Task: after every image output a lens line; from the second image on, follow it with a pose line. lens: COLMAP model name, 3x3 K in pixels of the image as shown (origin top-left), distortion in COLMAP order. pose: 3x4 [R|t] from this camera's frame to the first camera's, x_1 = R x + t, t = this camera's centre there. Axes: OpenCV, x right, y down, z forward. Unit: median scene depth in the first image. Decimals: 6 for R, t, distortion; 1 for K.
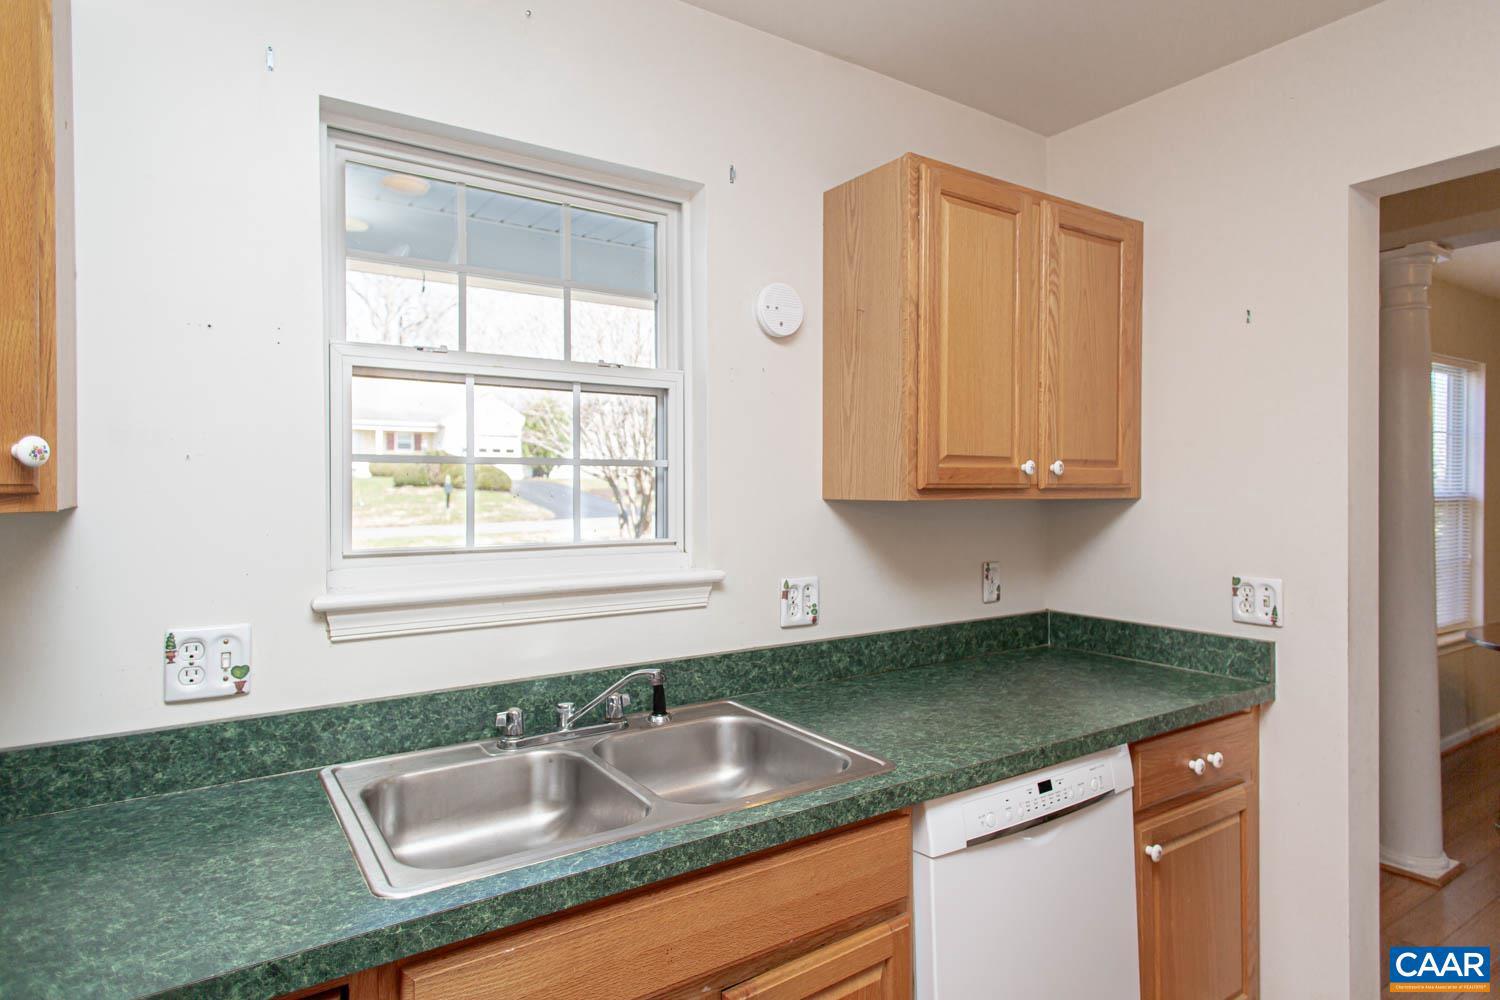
lens RADIAL K [[846.9, 0, 750.0], [0, 846.9, 500.0], [0, 0, 1]] dist [-0.002450, -0.000522]
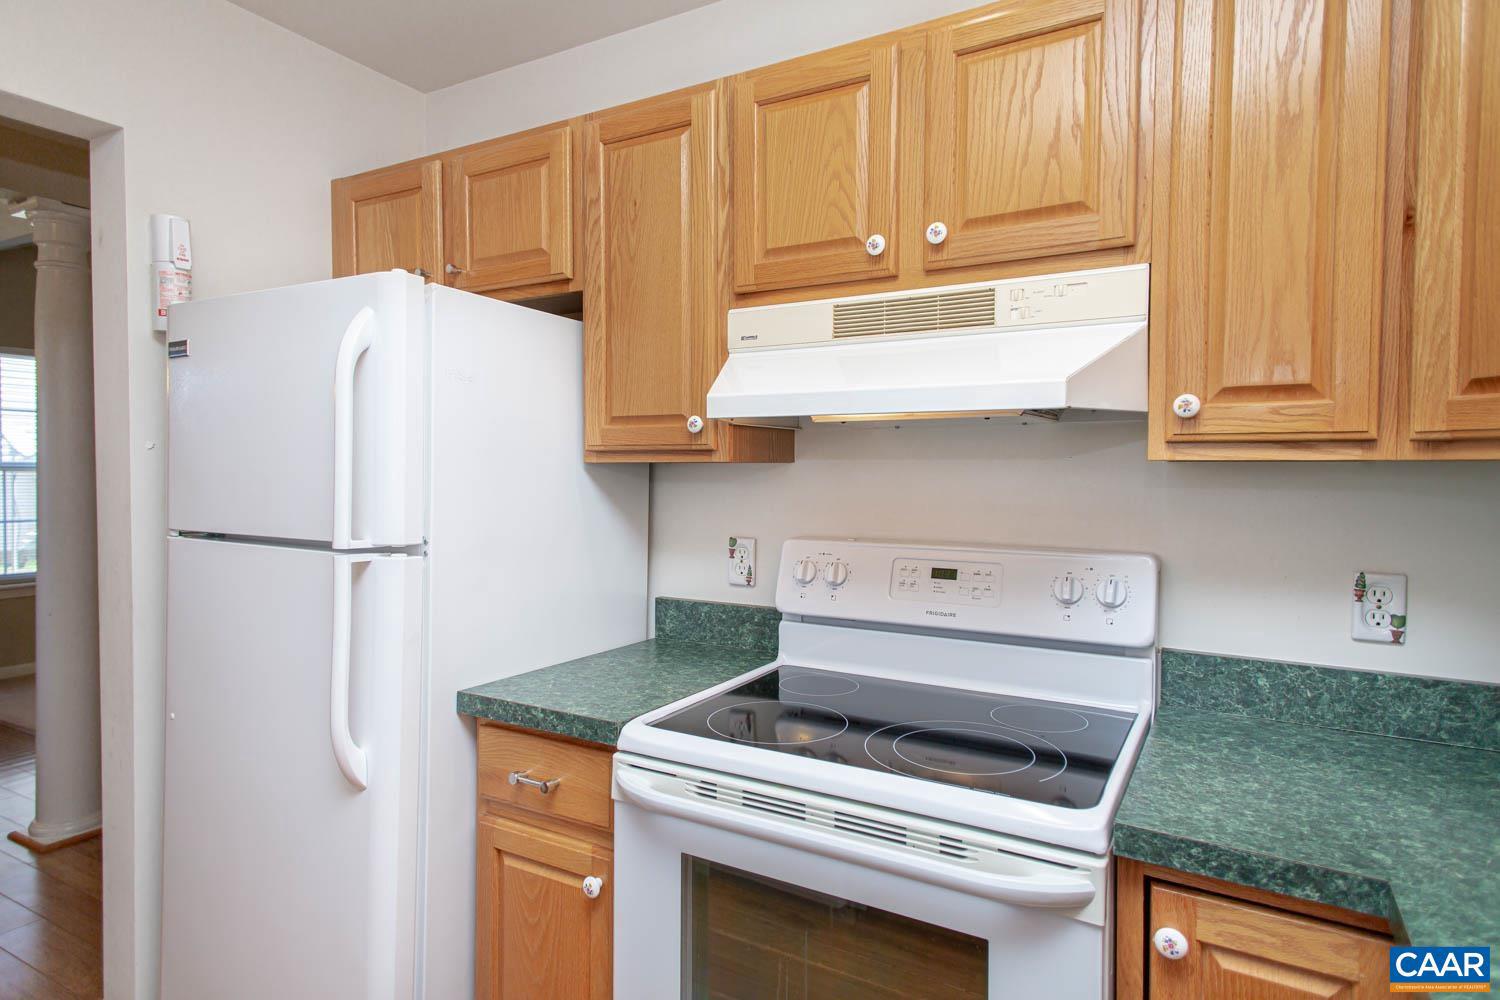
lens RADIAL K [[846.9, 0, 750.0], [0, 846.9, 500.0], [0, 0, 1]] dist [-0.002450, -0.000522]
pose [[-0.433592, -0.019821, 0.900891, -0.270728], [0.003518, 0.999713, 0.023689, 0.034166], [-0.901103, 0.013440, -0.433397, 1.614121]]
